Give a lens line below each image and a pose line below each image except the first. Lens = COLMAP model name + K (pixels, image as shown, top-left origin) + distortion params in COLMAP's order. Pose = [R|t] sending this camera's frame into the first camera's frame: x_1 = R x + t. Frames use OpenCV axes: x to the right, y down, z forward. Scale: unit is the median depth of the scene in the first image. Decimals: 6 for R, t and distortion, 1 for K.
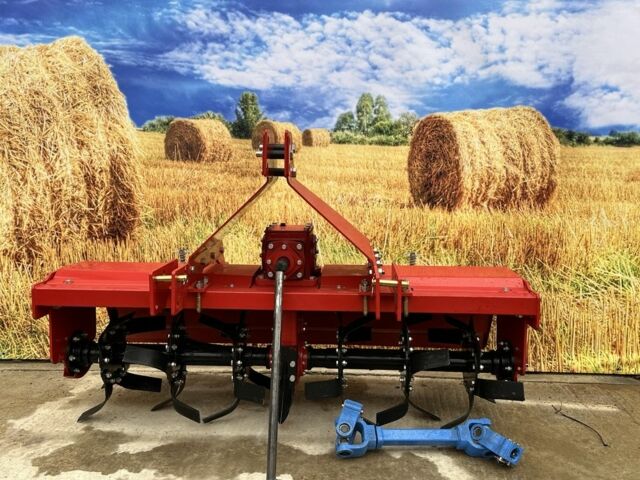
lens RADIAL K [[595.1, 0, 321.2], [0, 595.1, 247.2], [0, 0, 1]] dist [0.149850, -0.282370]
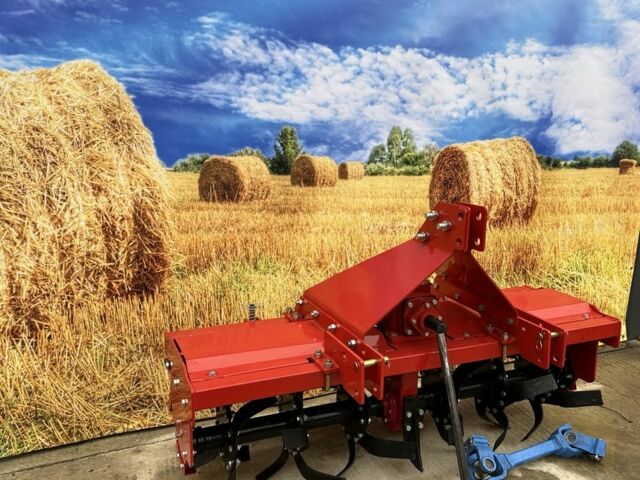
lens RADIAL K [[596.3, 0, 320.0], [0, 596.3, 240.0], [0, 0, 1]] dist [0.169500, -0.337732]
pose [[0.905211, -0.090611, 0.415190, -0.482286], [0.059949, 0.994462, 0.086327, -0.158265], [-0.420712, -0.053253, 0.905630, 0.113771]]
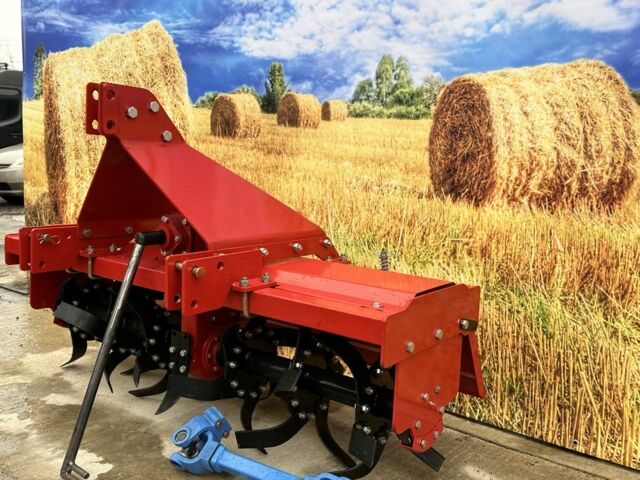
lens RADIAL K [[596.3, 0, 320.0], [0, 596.3, 240.0], [0, 0, 1]] dist [0.169500, -0.337732]
pose [[0.830409, 0.103127, -0.547527, 0.472161], [-0.113840, 0.993394, 0.014450, -0.007409], [0.545401, 0.050331, 0.836663, 0.271332]]
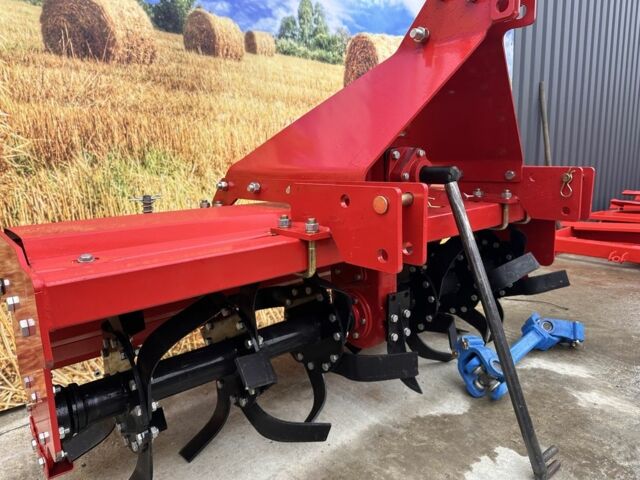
lens RADIAL K [[451.5, 0, 317.3], [0, 451.5, 237.2], [0, 0, 1]] dist [0.044304, -0.059287]
pose [[0.732482, -0.155228, 0.662853, -0.393257], [0.125585, 0.987758, 0.092537, 0.023983], [-0.669103, 0.015463, 0.743009, 0.508080]]
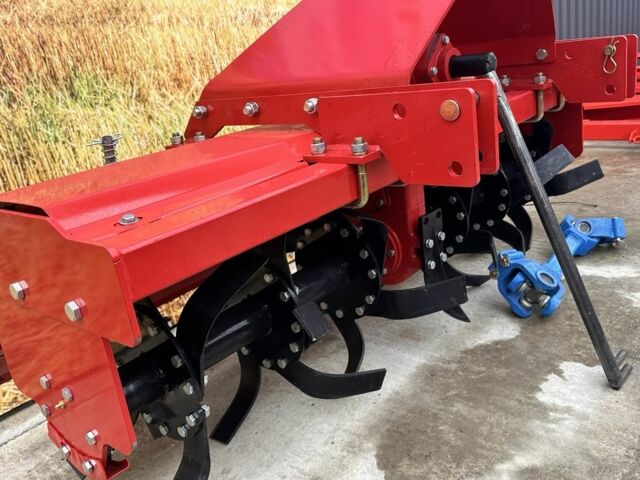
lens RADIAL K [[596.3, 0, 320.0], [0, 596.3, 240.0], [0, 0, 1]] dist [0.169500, -0.337732]
pose [[0.604563, -0.344241, 0.718333, -0.471704], [0.244819, 0.938447, 0.243681, 0.005357], [-0.758003, 0.028541, 0.651627, 0.529717]]
